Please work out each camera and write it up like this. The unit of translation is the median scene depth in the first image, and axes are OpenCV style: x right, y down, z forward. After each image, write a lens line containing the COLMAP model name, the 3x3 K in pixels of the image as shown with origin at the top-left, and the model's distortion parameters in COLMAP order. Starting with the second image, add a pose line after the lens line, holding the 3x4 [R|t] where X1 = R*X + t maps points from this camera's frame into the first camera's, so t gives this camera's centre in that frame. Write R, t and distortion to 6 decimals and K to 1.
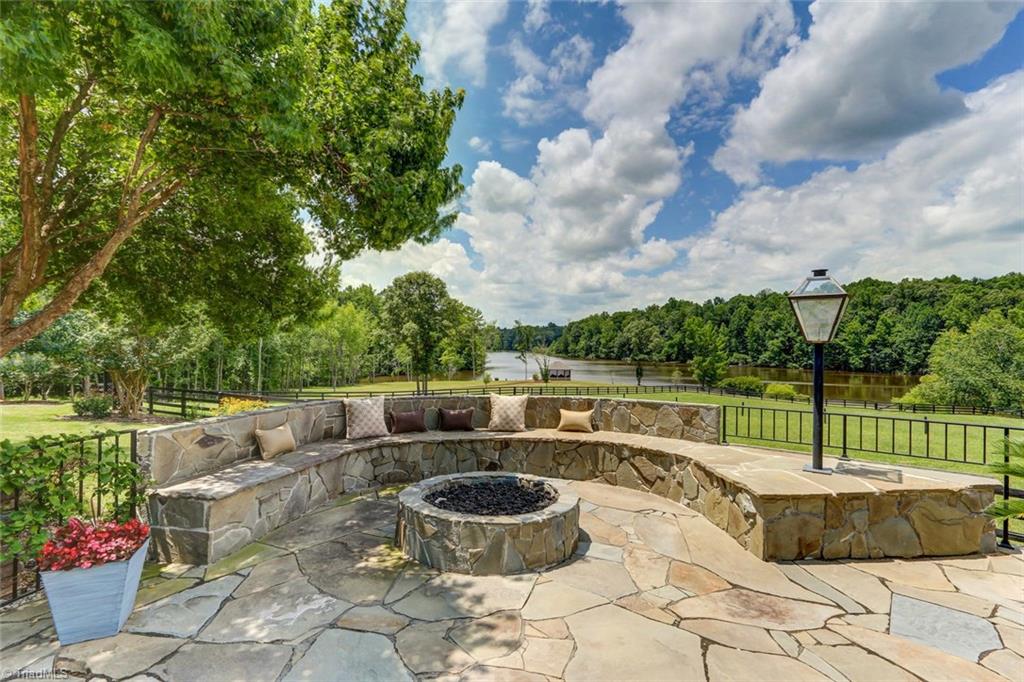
lens RADIAL K [[473.4, 0, 516.9], [0, 473.4, 342.2], [0, 0, 1]] dist [0.012729, 0.000511]
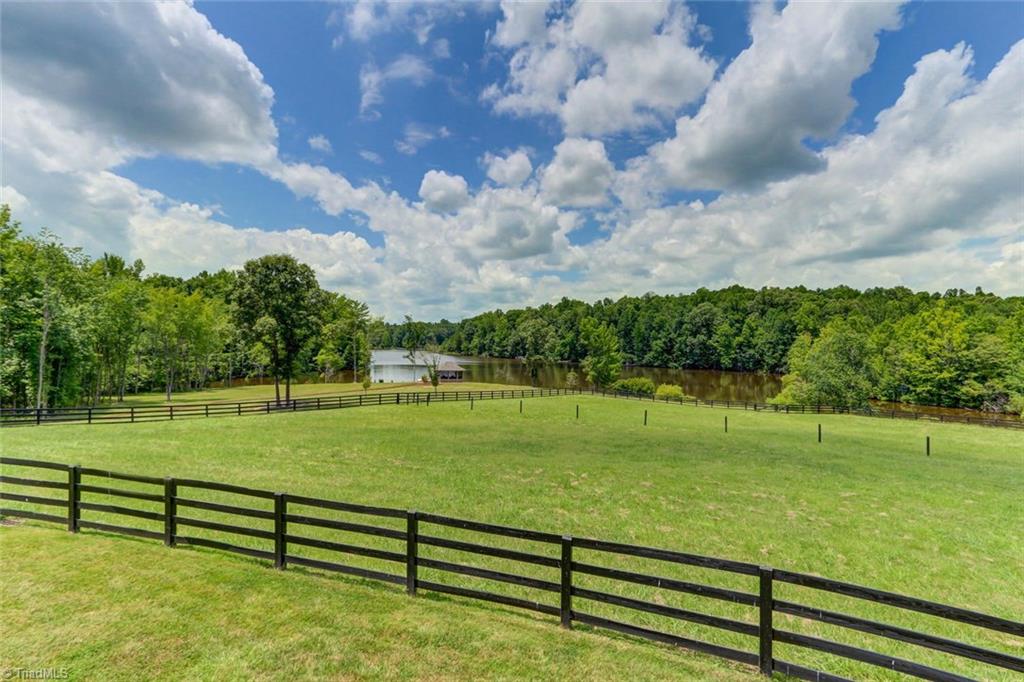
lens RADIAL K [[484.1, 0, 514.1], [0, 484.1, 334.7], [0, 0, 1]] dist [-0.000236, 0.000657]
pose [[0.976562, 0.014520, 0.214744, 0.004030], [-0.012388, 0.999860, -0.011268, -0.002040], [-0.214878, 0.008344, 0.976605, 0.030660]]
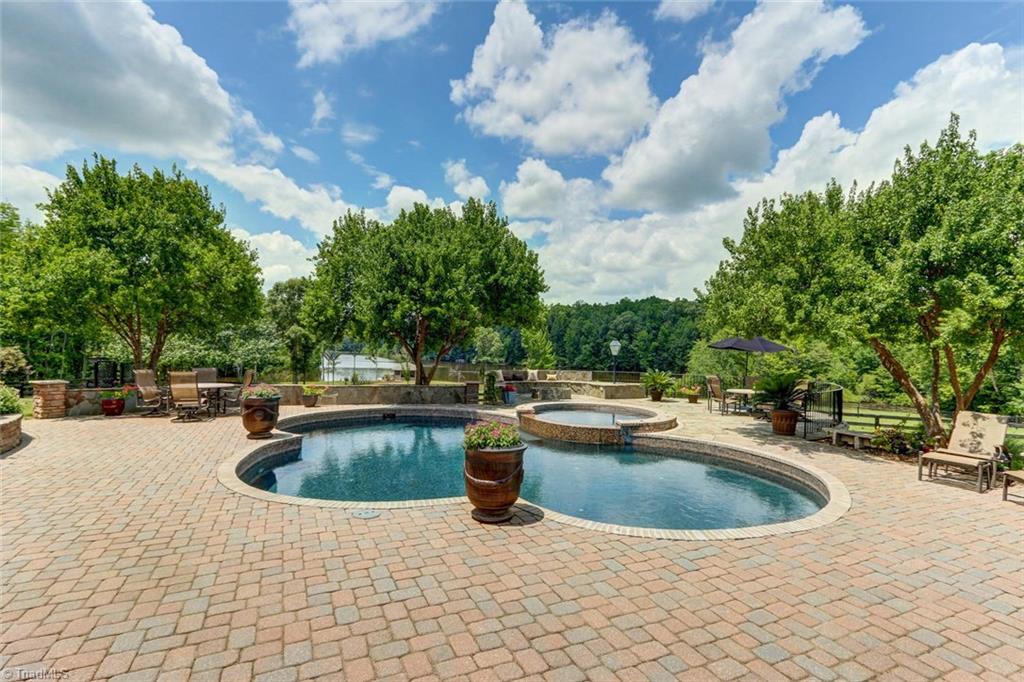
lens RADIAL K [[484.1, 0, 514.1], [0, 484.1, 334.7], [0, 0, 1]] dist [-0.000236, 0.000657]
pose [[0.938612, 0.022640, 0.344231, -0.043021], [-0.016350, 0.999642, -0.021165, -0.001958], [-0.344587, 0.014237, 0.938646, -0.069434]]
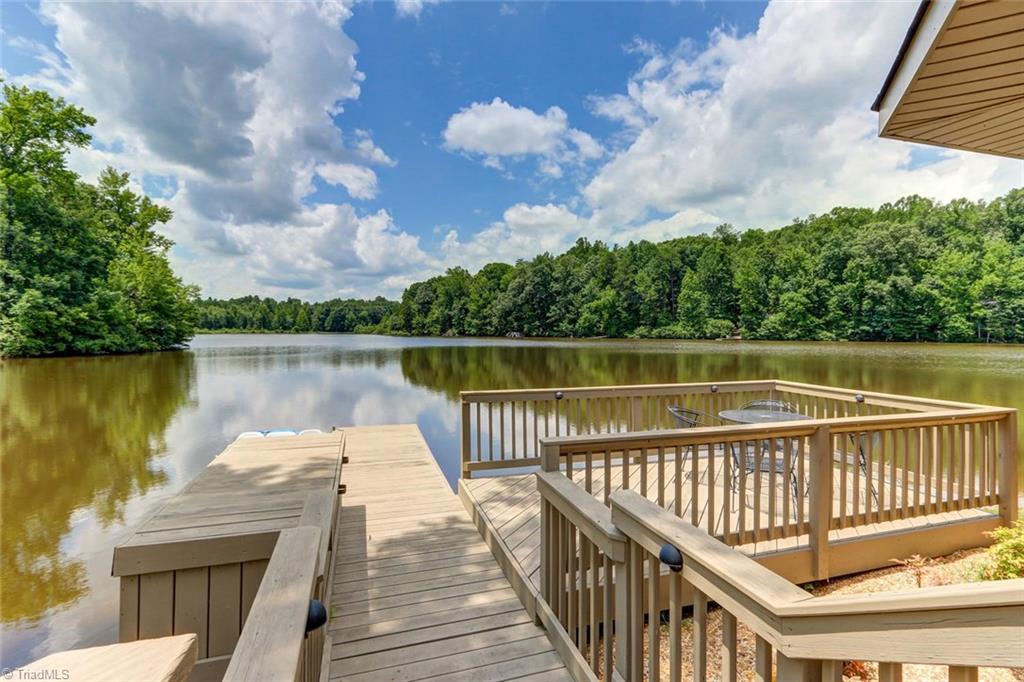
lens RADIAL K [[484.1, 0, 514.1], [0, 484.1, 334.7], [0, 0, 1]] dist [-0.000236, 0.000657]
pose [[0.939216, -0.007165, 0.343251, 0.025867], [0.003237, 0.999923, 0.012013, 0.046829], [-0.343311, -0.010172, 0.939167, 0.680787]]
